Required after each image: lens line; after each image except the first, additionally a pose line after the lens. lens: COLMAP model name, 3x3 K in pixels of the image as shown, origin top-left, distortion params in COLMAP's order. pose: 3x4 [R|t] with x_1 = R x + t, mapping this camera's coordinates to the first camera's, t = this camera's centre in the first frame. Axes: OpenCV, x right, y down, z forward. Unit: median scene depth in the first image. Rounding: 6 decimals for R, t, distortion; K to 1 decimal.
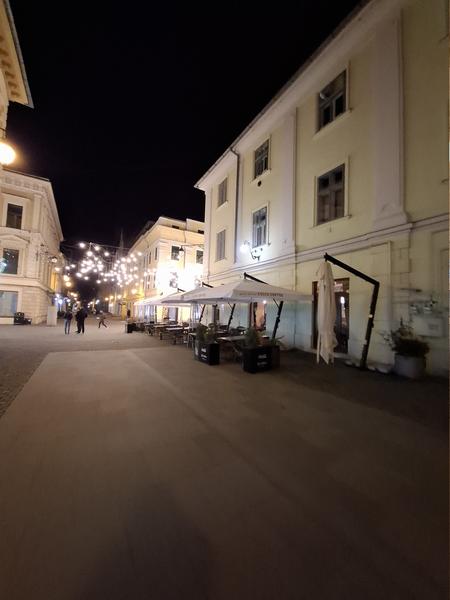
lens RADIAL K [[241.8, 0, 223.7], [0, 241.8, 300.0], [0, 0, 1]] dist [0.003348, 0.000132]
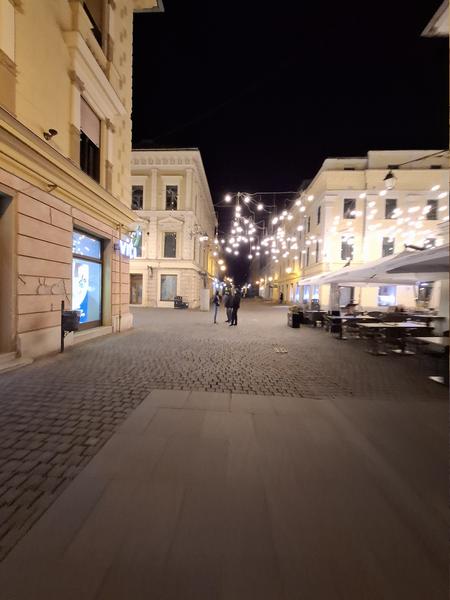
lens RADIAL K [[241.8, 0, 224.4], [0, 241.8, 300.3], [0, 0, 1]] dist [0.003348, 0.000132]
pose [[0.835138, 0.005790, -0.550010, -0.144837], [0.032168, 0.997719, 0.059347, 0.015183], [0.549099, -0.067256, 0.833047, 0.274159]]
